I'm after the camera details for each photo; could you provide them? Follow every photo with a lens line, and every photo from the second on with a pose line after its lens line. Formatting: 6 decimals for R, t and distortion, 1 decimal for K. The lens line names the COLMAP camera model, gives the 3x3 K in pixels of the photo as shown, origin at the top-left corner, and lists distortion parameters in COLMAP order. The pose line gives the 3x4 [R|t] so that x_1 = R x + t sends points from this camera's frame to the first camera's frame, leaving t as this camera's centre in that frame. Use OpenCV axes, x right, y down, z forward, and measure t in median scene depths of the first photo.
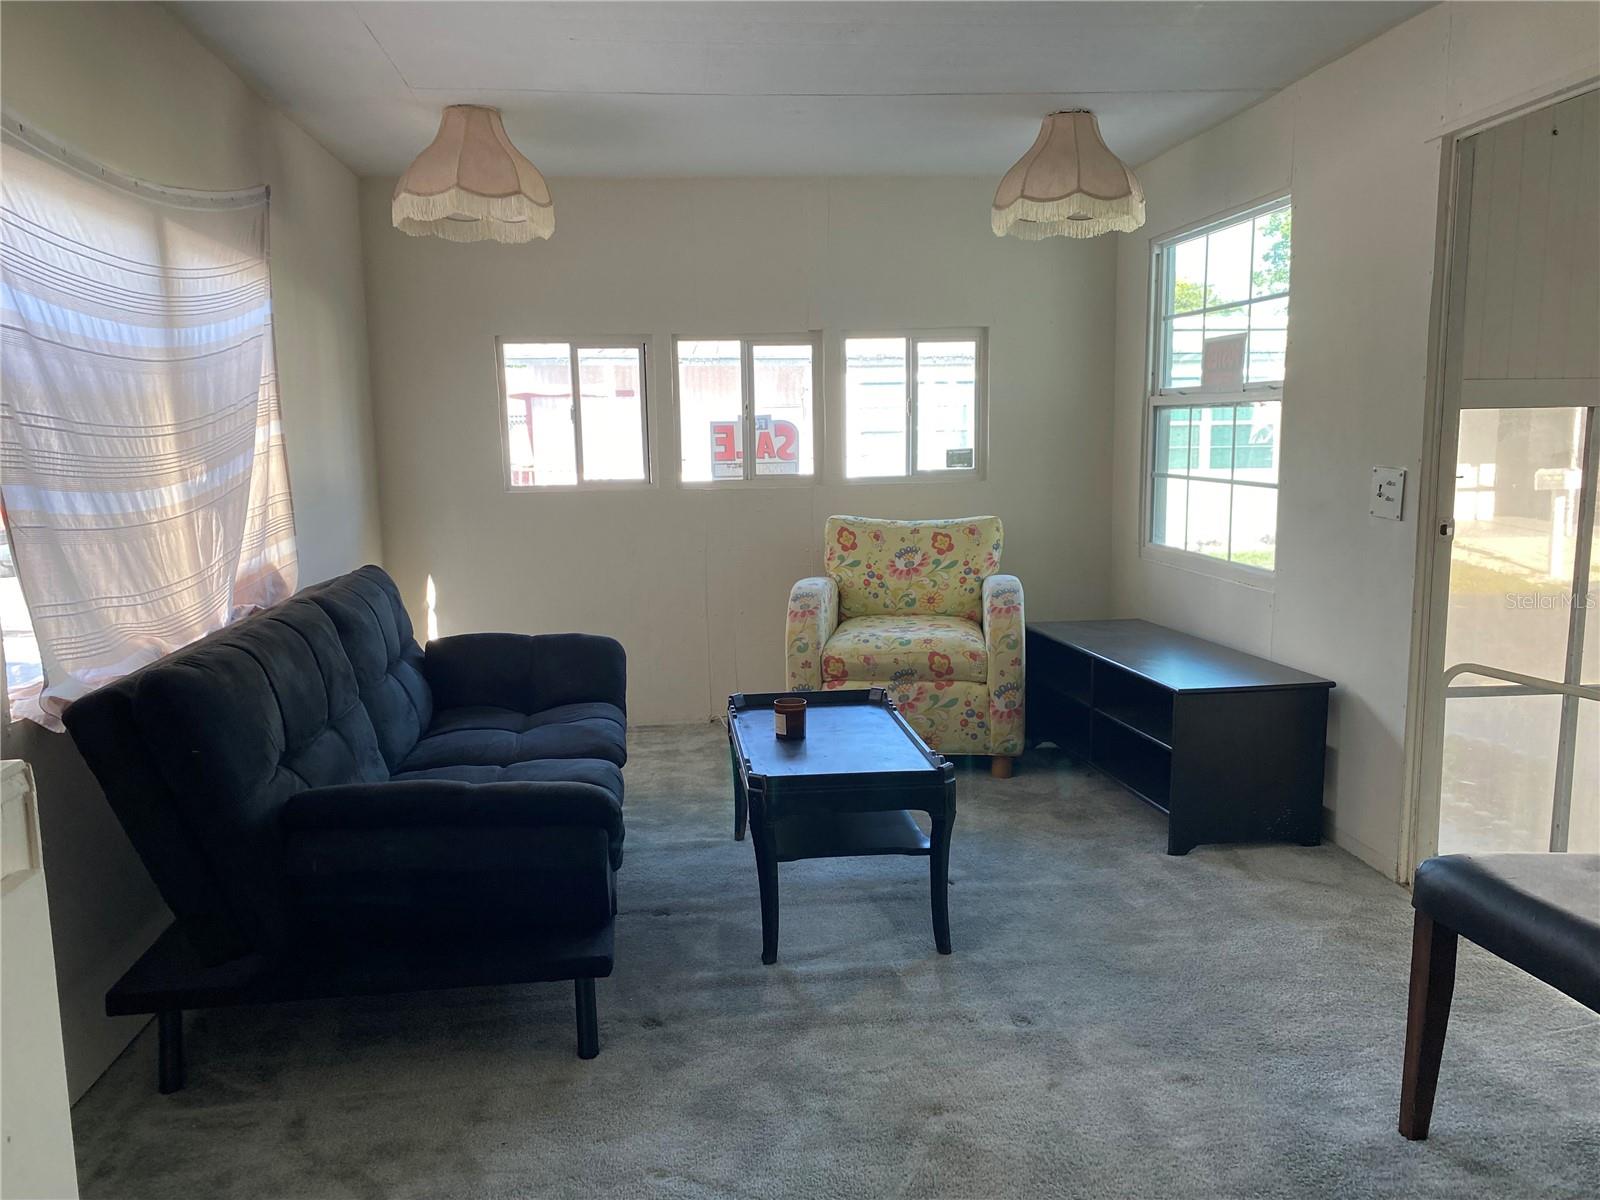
lens RADIAL K [[1219.3, 0, 793.4], [0, 1219.3, 609.1], [0, 0, 1]] dist [0.049685, -0.070668]
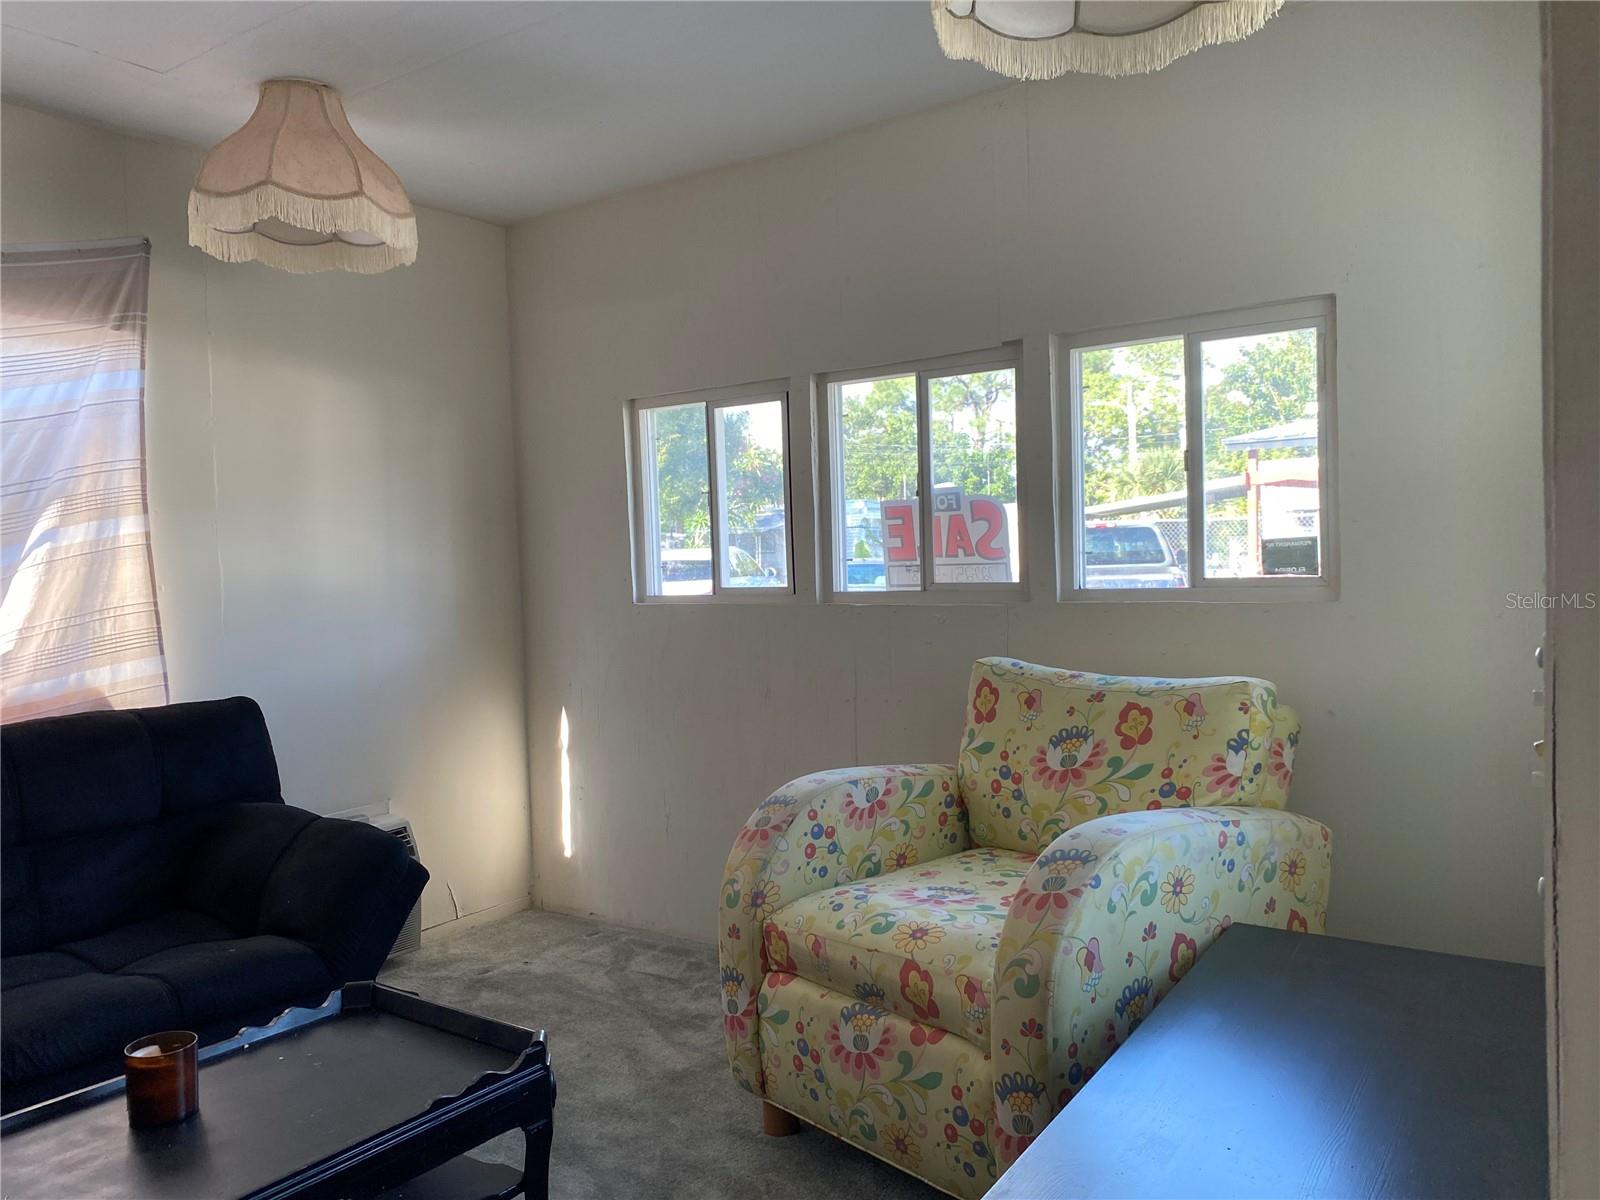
lens RADIAL K [[1219.3, 0, 801.9], [0, 1219.3, 587.4], [0, 0, 1]] dist [0.049685, -0.070668]
pose [[0.740035, 0.016480, -0.672366, 0.357405], [-0.079147, 0.994887, -0.062727, -0.068193], [0.667895, 0.099636, 0.737556, 0.532034]]
